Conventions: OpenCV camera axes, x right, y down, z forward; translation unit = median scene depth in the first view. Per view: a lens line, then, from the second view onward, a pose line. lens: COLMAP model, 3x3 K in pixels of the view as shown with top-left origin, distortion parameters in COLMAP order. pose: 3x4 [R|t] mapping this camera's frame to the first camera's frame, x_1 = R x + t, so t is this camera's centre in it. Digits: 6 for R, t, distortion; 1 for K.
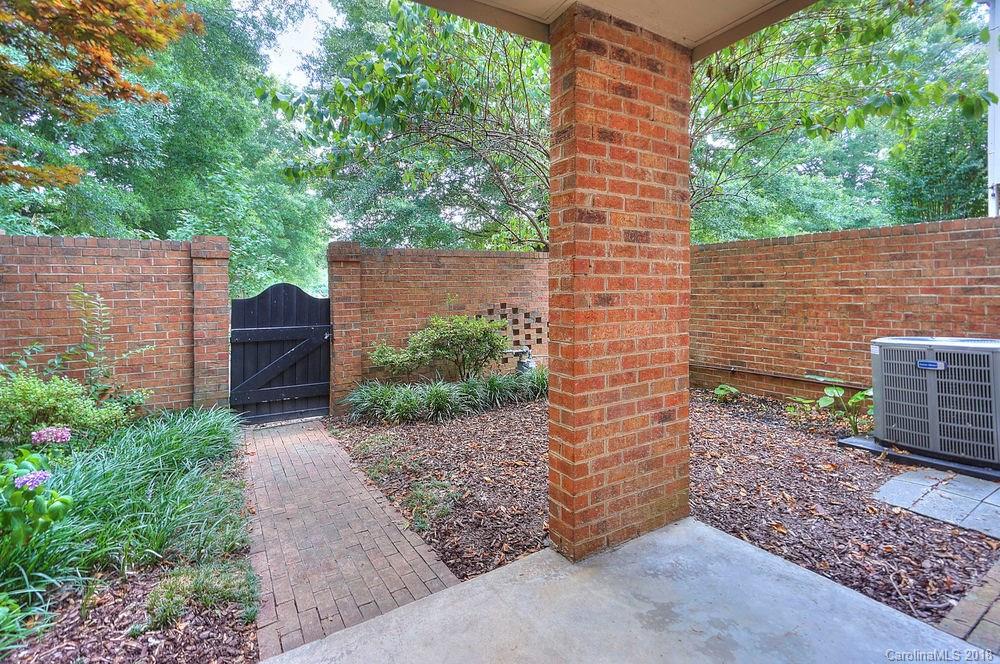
lens RADIAL K [[493.6, 0, 519.9], [0, 493.6, 296.6], [0, 0, 1]] dist [-0.004359, 0.002489]
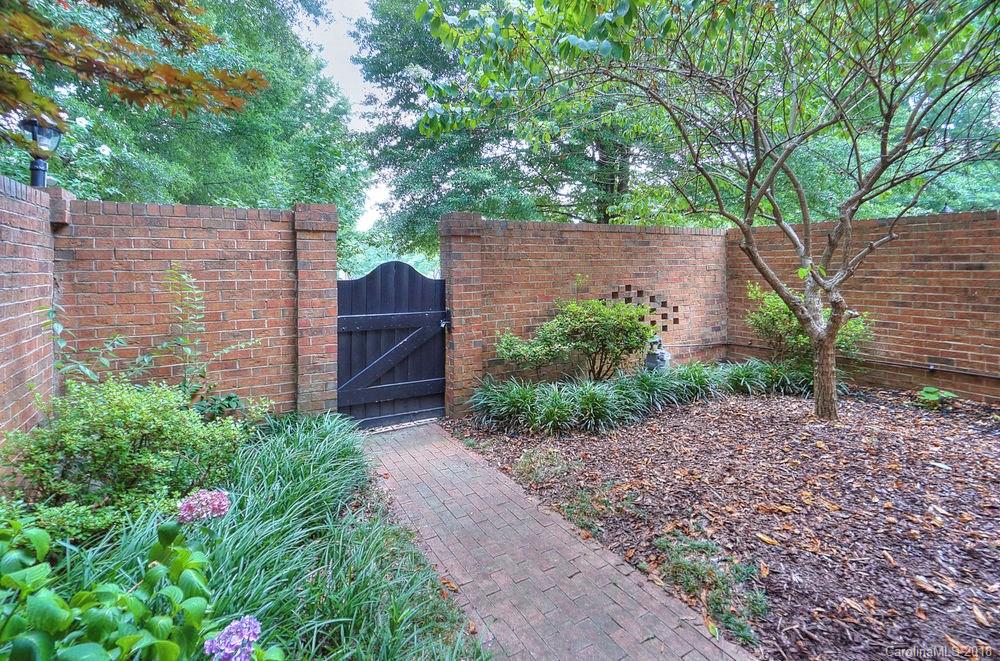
lens RADIAL K [[493.6, 0, 542.7], [0, 493.6, 274.8], [0, 0, 1]] dist [-0.004359, 0.002489]
pose [[0.999936, 0.006144, -0.009495, -0.241633], [-0.006114, 0.999976, 0.003244, -0.009193], [0.009515, -0.003186, 0.999950, 0.174928]]
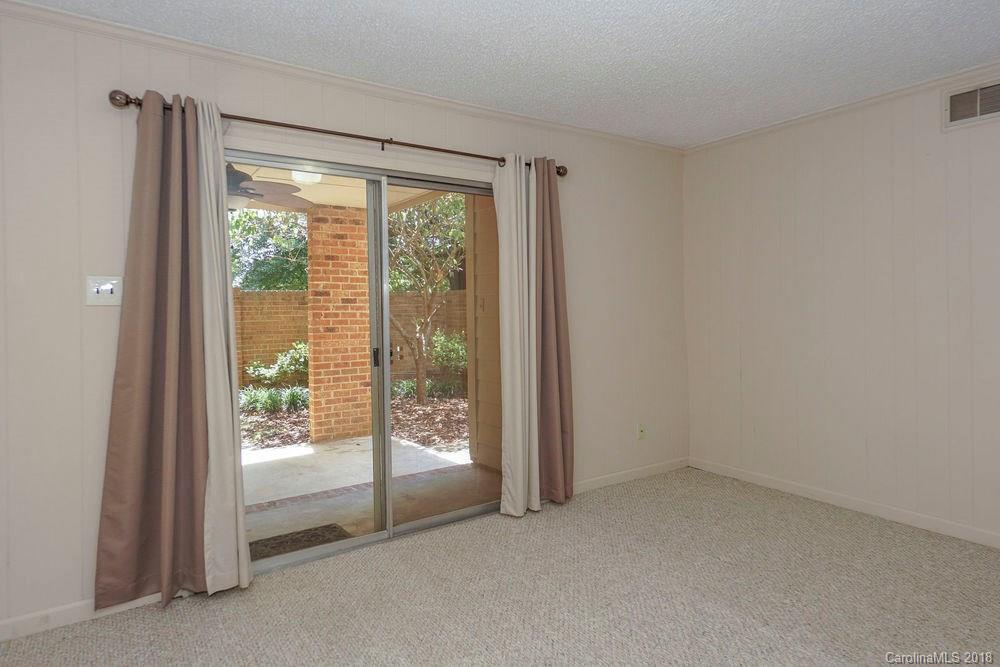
lens RADIAL K [[594.7, 0, 506.7], [0, 594.7, 335.0], [0, 0, 1]] dist [-0.005988, -0.002100]
pose [[0.998368, -0.001364, 0.057095, 0.360924], [0.000391, 0.999855, 0.017049, -0.006598], [-0.057110, -0.016998, 0.998223, -0.775257]]
